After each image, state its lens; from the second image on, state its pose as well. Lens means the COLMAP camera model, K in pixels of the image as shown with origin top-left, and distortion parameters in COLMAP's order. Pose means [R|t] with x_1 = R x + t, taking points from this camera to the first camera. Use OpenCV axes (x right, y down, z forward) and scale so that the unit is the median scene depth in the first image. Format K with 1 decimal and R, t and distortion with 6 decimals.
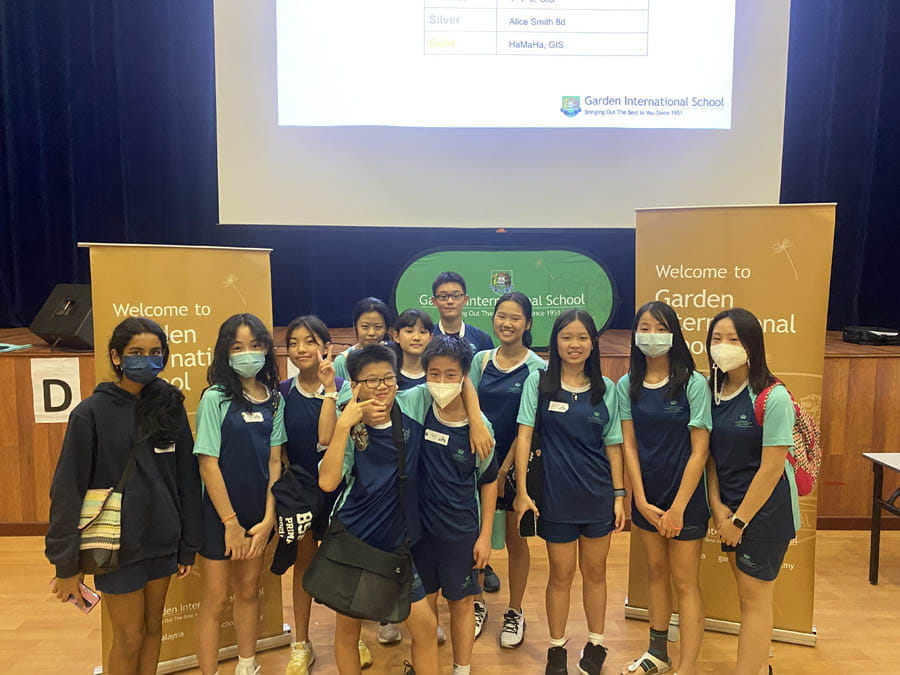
lens RADIAL K [[689.4, 0, 434.2], [0, 689.4, 341.6], [0, 0, 1]] dist [0.032930, -0.000433]
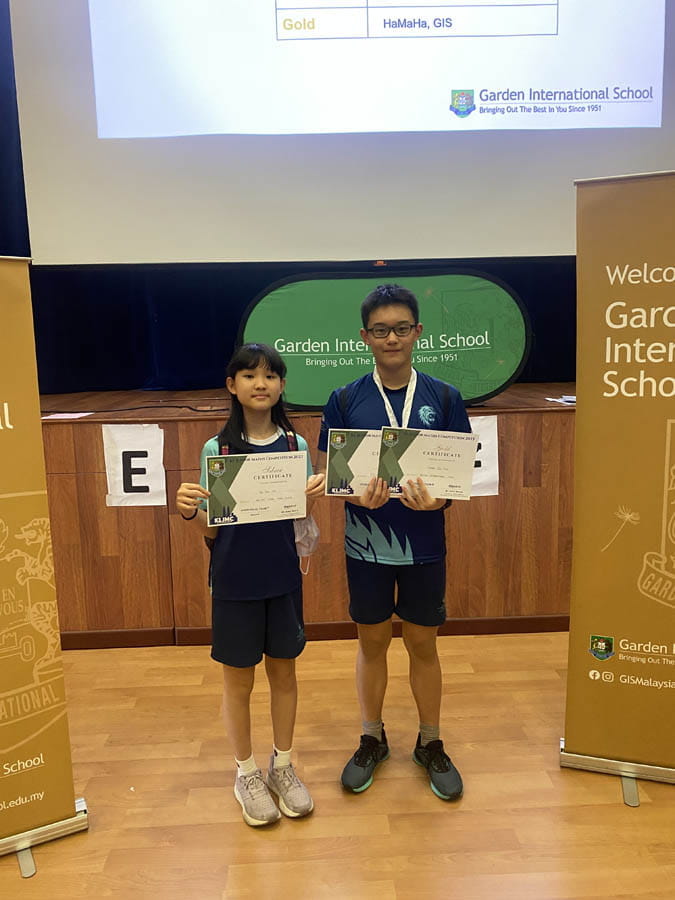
lens RADIAL K [[683.5, 0, 337.5], [0, 683.5, 450.0], [0, 0, 1]] dist [-0.002766, -0.000349]
pose [[0.999213, -0.025266, 0.030570, 0.021735], [0.023813, 0.998612, 0.046989, 0.021431], [-0.031714, -0.046224, 0.998428, 0.225995]]
